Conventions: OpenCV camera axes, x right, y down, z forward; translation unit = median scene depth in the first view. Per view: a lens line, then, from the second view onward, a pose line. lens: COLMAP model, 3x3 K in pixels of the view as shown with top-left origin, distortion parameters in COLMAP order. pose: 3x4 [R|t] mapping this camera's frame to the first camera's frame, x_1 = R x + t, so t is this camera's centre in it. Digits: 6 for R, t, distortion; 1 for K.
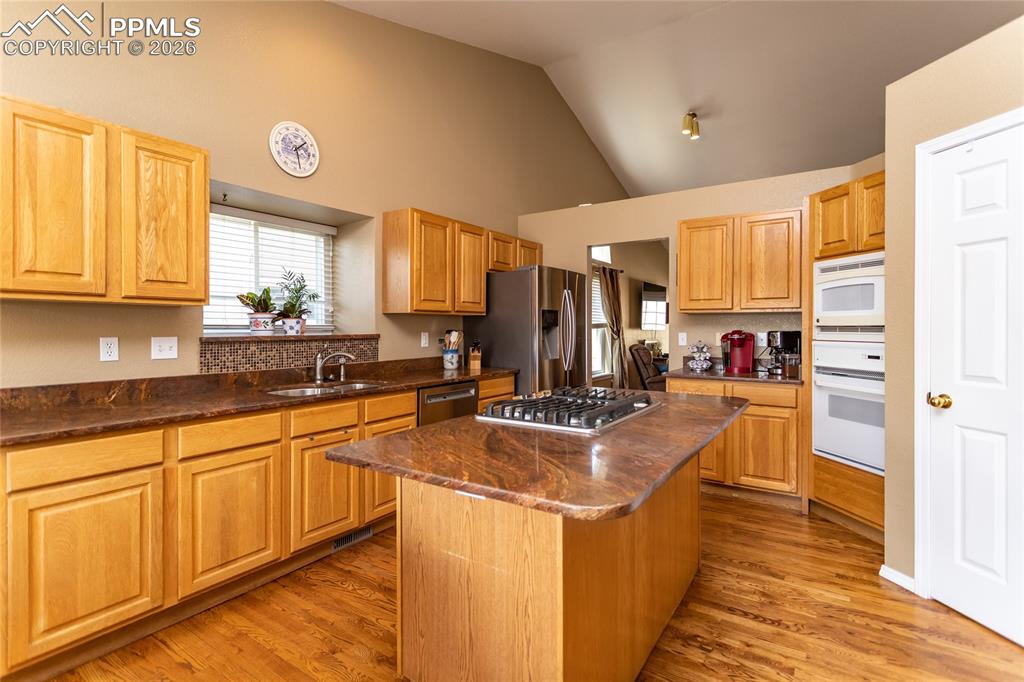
lens RADIAL K [[498.0, 0, 513.4], [0, 498.0, 332.8], [0, 0, 1]] dist [0.002740, 0.001054]
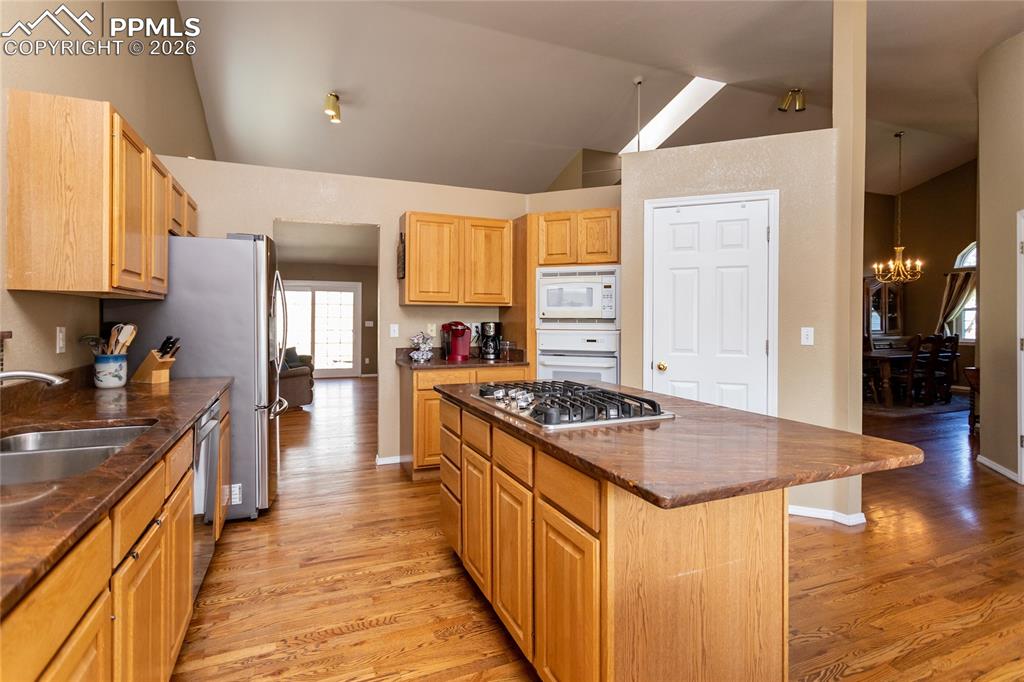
lens RADIAL K [[502.4, 0, 510.7], [0, 502.4, 318.1], [0, 0, 1]] dist [-0.000307, 0.000121]
pose [[0.547224, 0.002584, 0.836982, -0.431082], [0.005761, 0.999960, -0.006854, -0.004706], [-0.836966, 0.008573, 0.547188, 0.313510]]
